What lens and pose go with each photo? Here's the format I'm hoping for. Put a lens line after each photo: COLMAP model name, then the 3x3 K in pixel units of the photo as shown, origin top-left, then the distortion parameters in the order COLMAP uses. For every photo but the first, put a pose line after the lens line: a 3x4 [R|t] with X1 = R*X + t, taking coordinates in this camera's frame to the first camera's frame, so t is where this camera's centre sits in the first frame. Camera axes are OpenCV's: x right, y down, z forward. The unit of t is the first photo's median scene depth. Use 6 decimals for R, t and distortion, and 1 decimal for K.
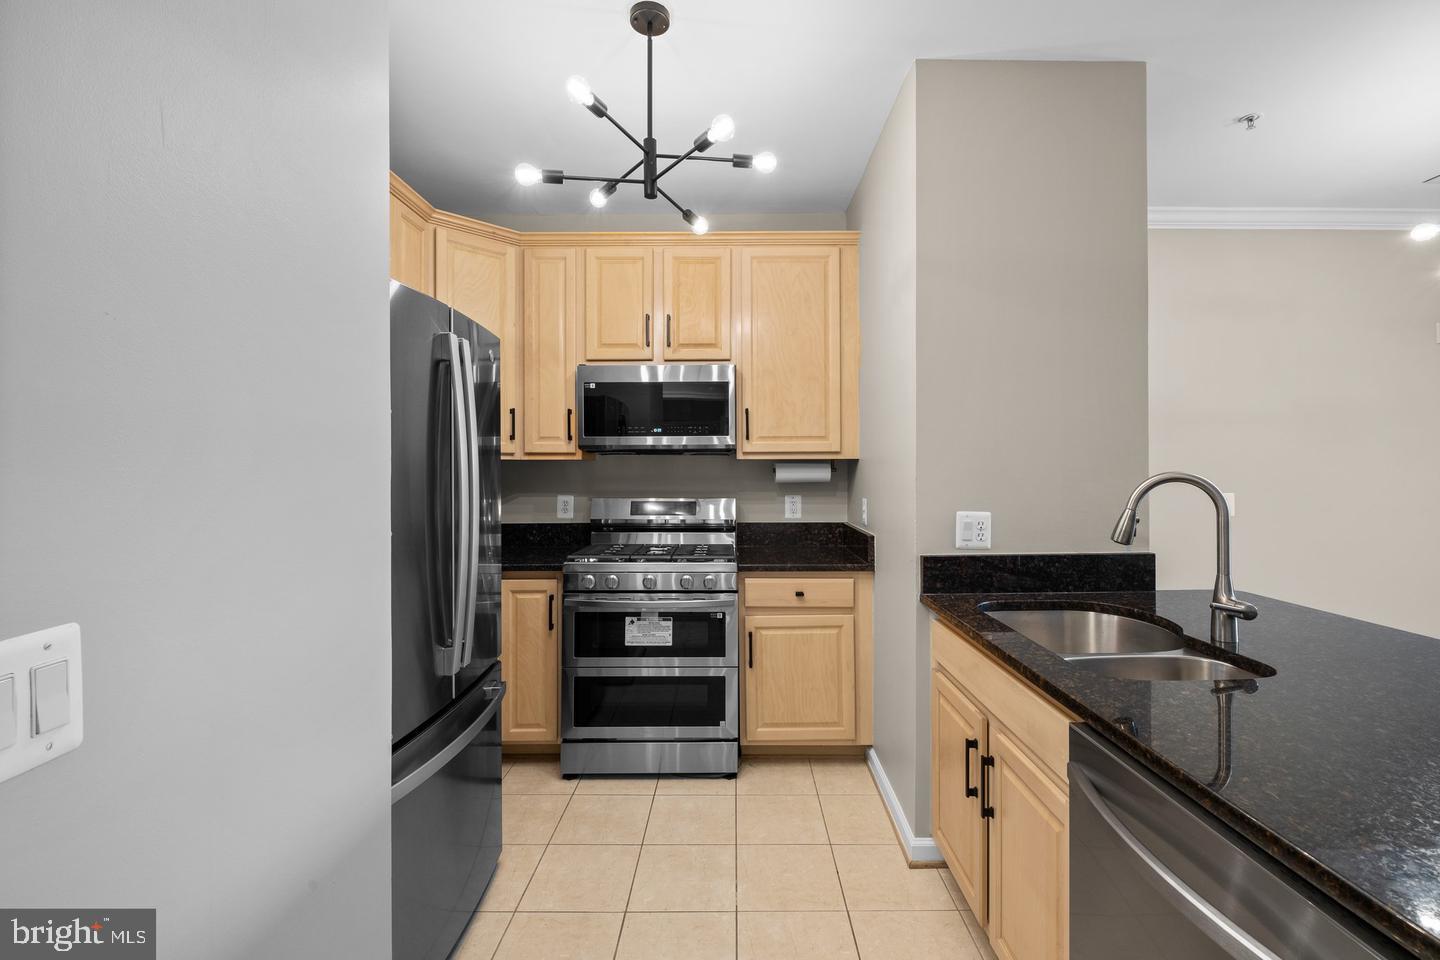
lens RADIAL K [[621.3, 0, 730.6], [0, 621.3, 466.9], [0, 0, 1]] dist [0.003369, -0.007035]
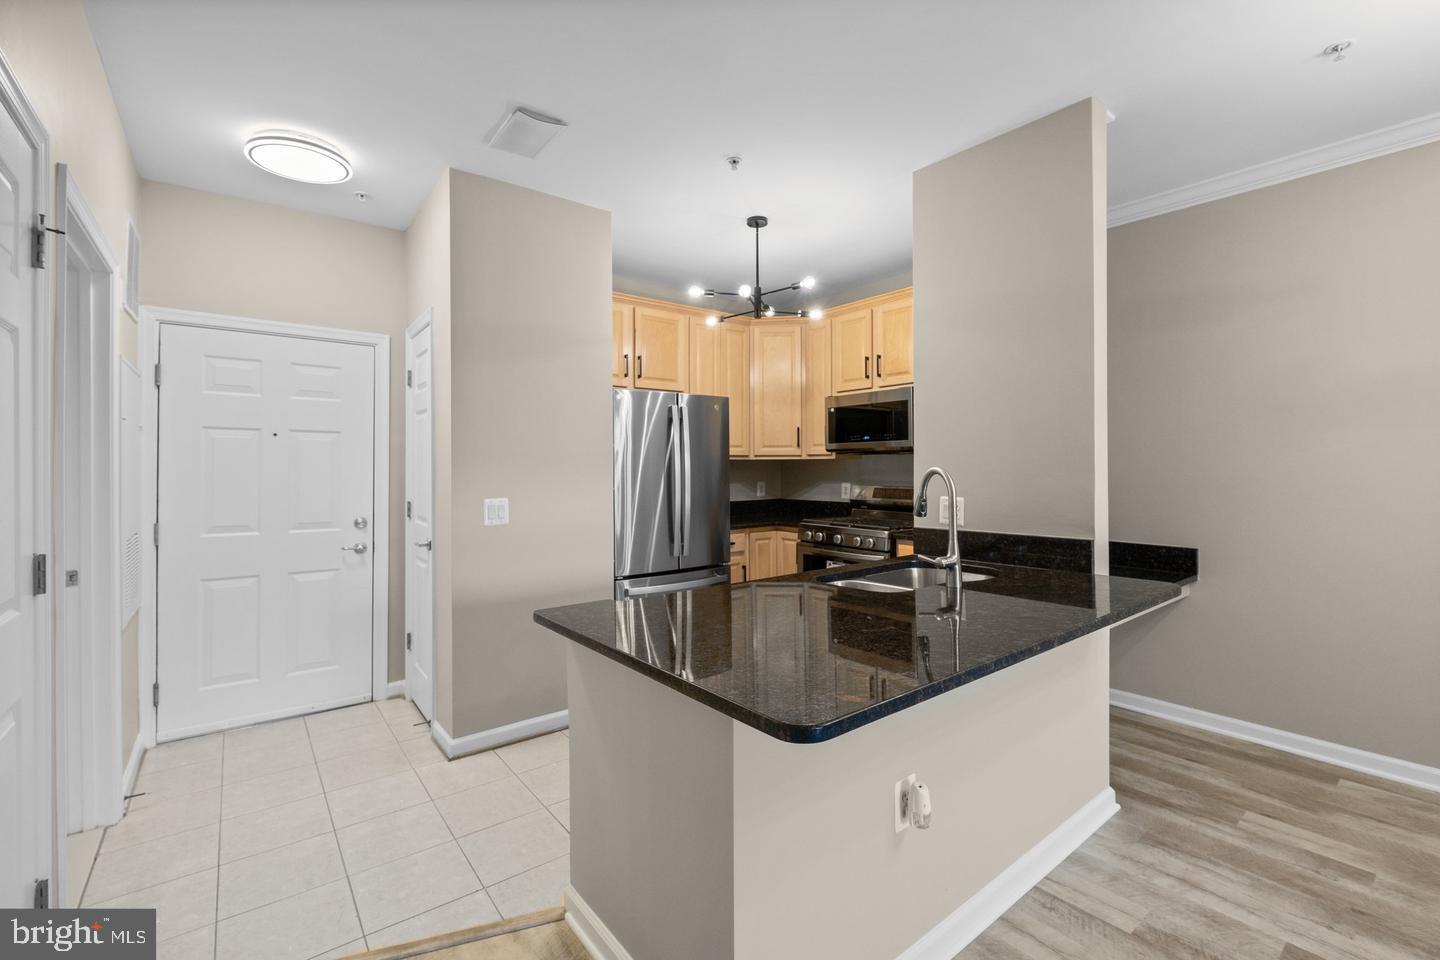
lens RADIAL K [[625.0, 0, 727.2], [0, 625.0, 462.7], [0, 0, 1]] dist [-0.000664, -0.000315]
pose [[0.624652, -0.004311, -0.780891, 0.897543], [0.005331, 0.999985, -0.001256, -0.001957], [0.780885, -0.003378, 0.624666, -0.165809]]
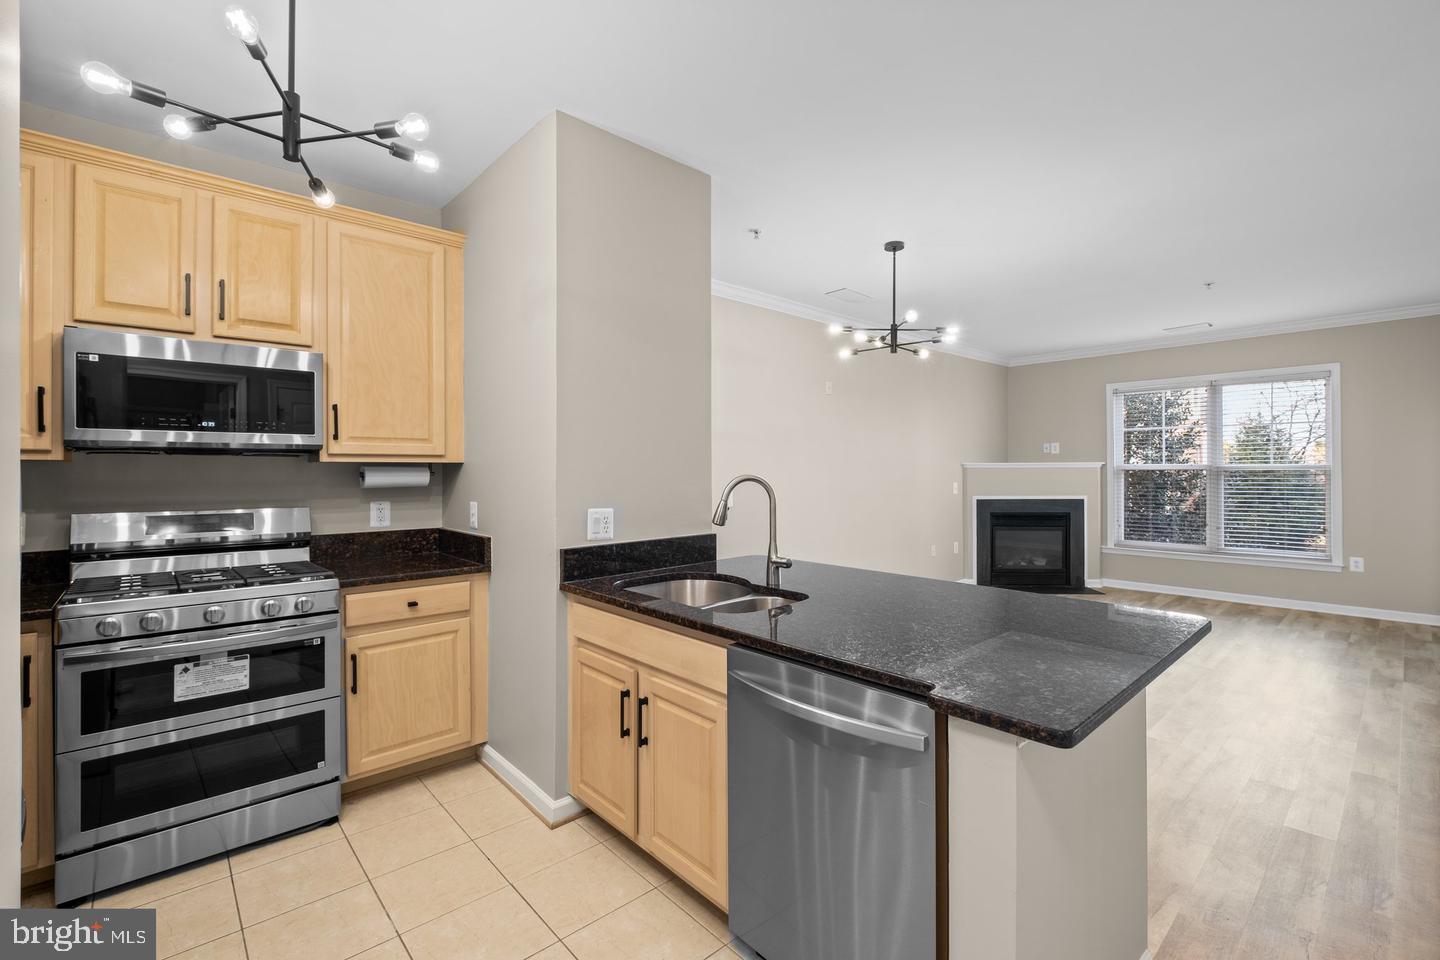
lens RADIAL K [[629.9, 0, 729.3], [0, 629.9, 468.7], [0, 0, 1]] dist [0.004517, -0.006588]
pose [[0.733736, 0.002978, 0.679428, -0.195400], [-0.000876, 0.999994, -0.003437, -0.000221], [-0.679434, 0.001927, 0.733734, -0.040344]]
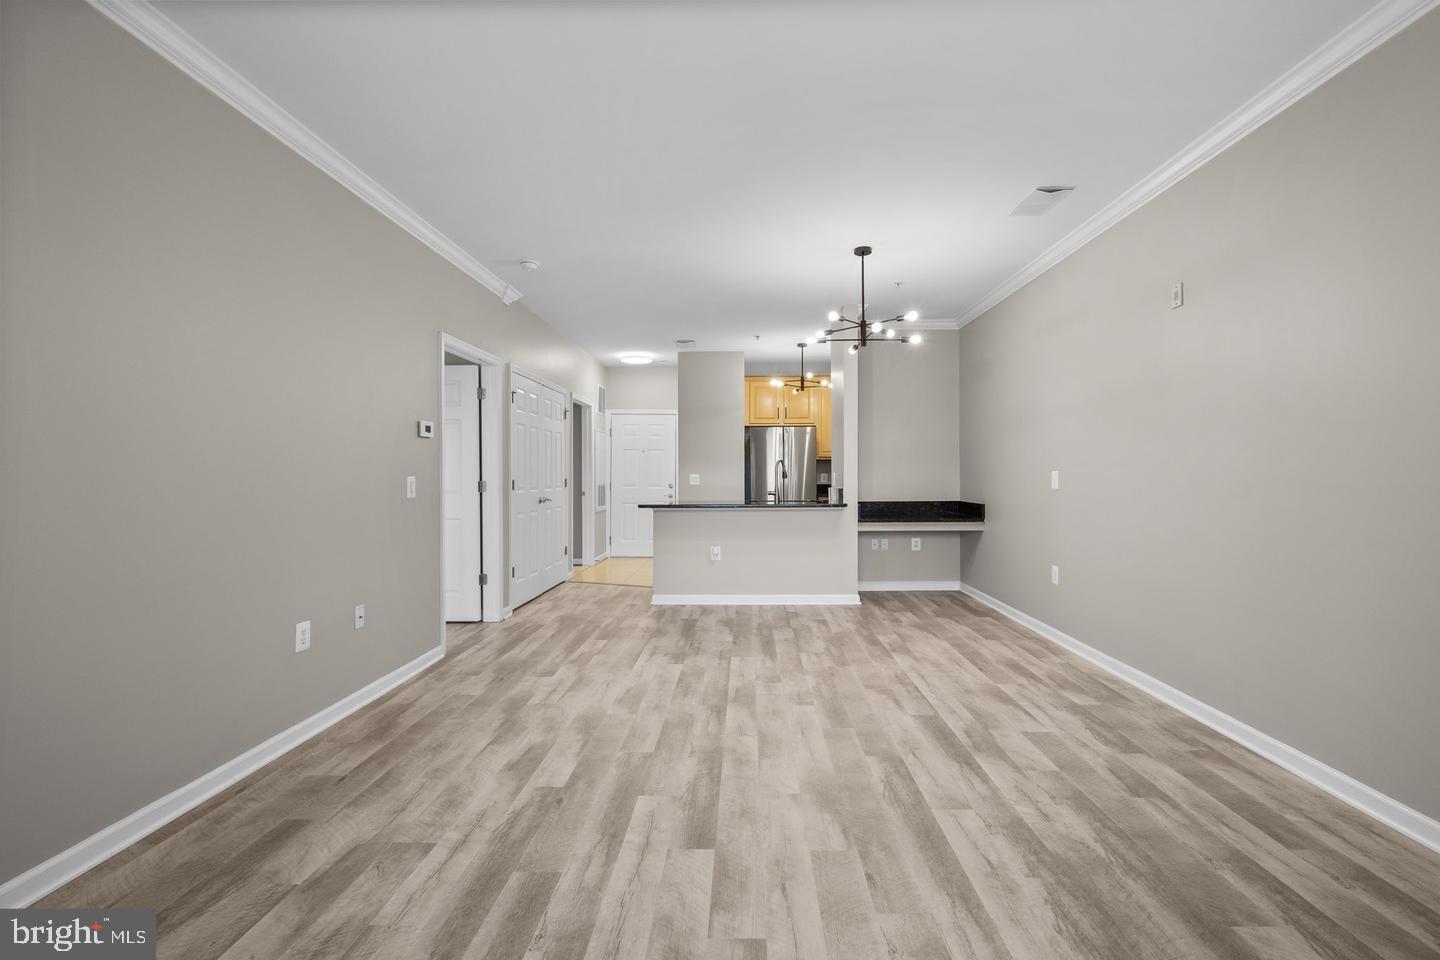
lens RADIAL K [[621.3, 0, 730.6], [0, 621.3, 466.9], [0, 0, 1]] dist [0.003369, -0.007035]
pose [[-0.024950, -0.010630, -0.999632, 2.681107], [0.005928, 0.999924, -0.010781, 0.056937], [0.999671, -0.006195, -0.024886, 0.459151]]
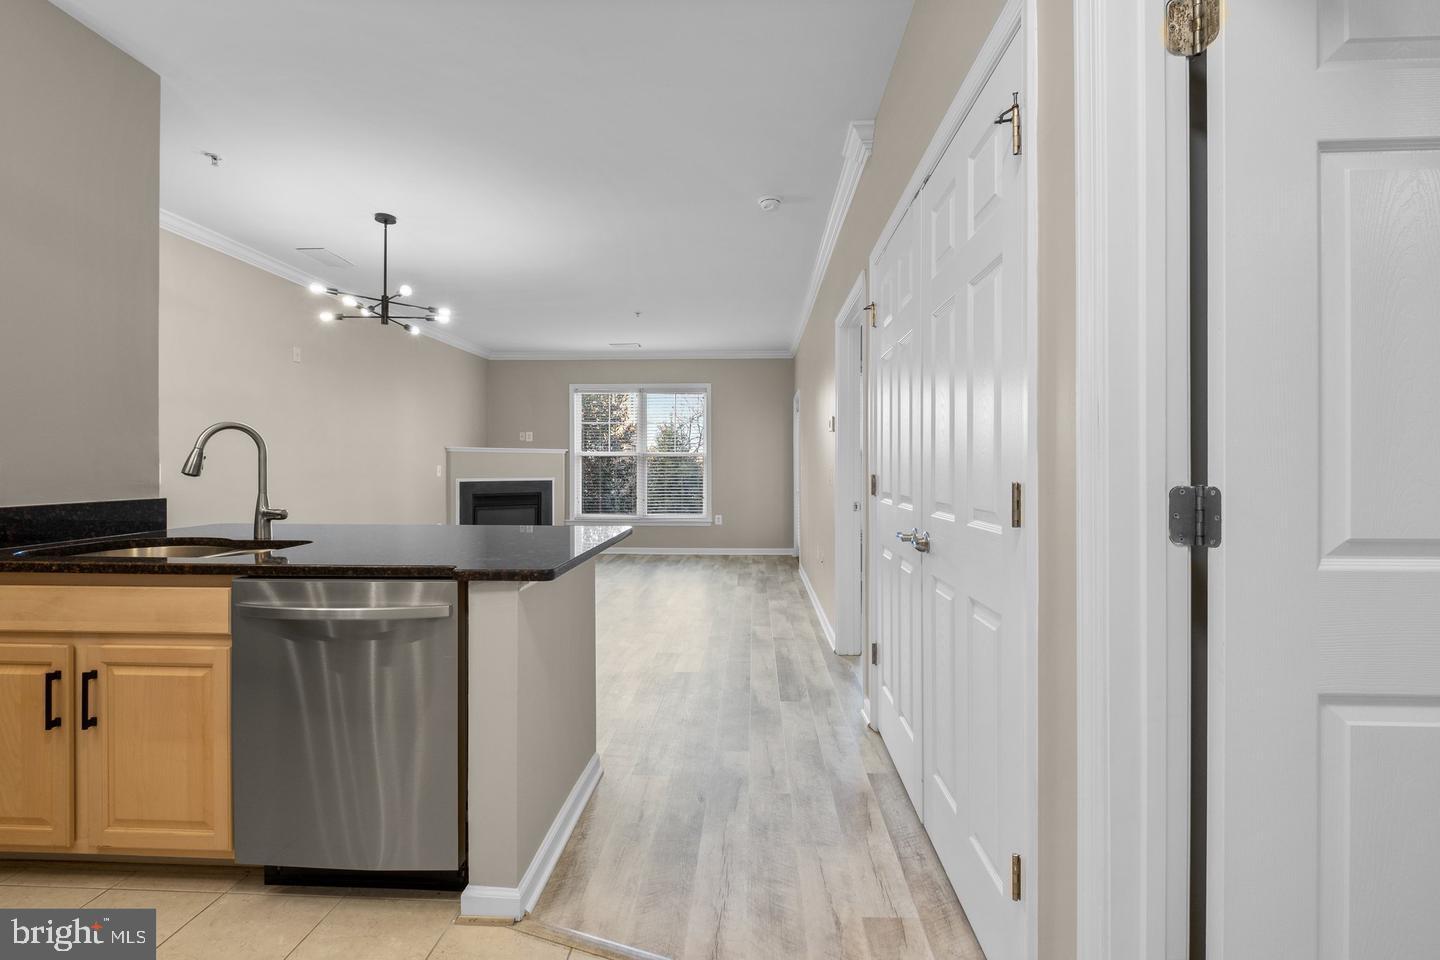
lens RADIAL K [[629.9, 0, 729.3], [0, 629.9, 468.7], [0, 0, 1]] dist [0.004517, -0.006588]
pose [[0.034244, 0.001976, 0.999412, -0.371331], [-0.002560, 0.999995, -0.001889, 0.065209], [-0.999410, -0.002493, 0.034249, -0.086469]]
